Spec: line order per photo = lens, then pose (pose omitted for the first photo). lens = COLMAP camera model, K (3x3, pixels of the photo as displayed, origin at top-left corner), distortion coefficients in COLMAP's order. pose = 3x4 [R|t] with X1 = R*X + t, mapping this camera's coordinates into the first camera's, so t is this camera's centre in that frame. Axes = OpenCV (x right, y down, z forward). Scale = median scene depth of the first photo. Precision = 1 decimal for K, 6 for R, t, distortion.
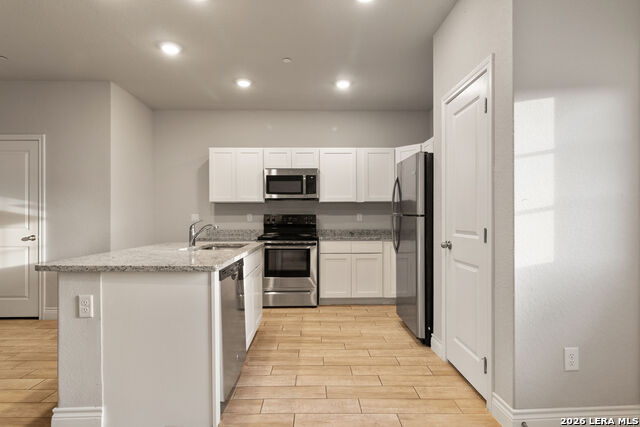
lens RADIAL K [[329.5, 0, 320.2], [0, 329.5, 218.8], [0, 0, 1]] dist [-0.001329, -0.000272]
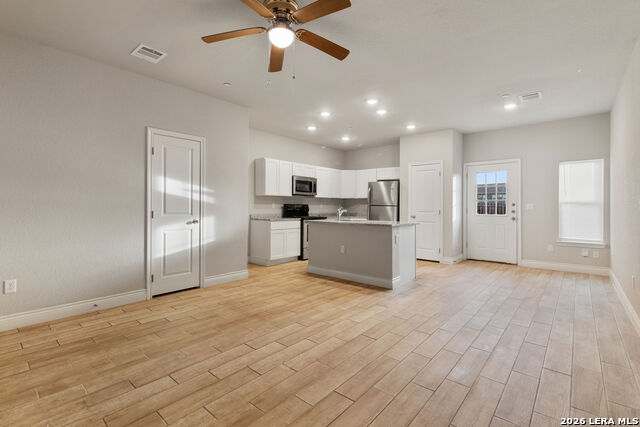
lens RADIAL K [[292.9, 0, 321.6], [0, 292.9, 208.7], [0, 0, 1]] dist [0.005100, -0.000109]
pose [[0.675396, 0.000468, 0.737455, -1.352359], [-0.004339, 0.999985, 0.003340, 0.005009], [-0.737442, -0.005456, 0.675388, -0.070137]]
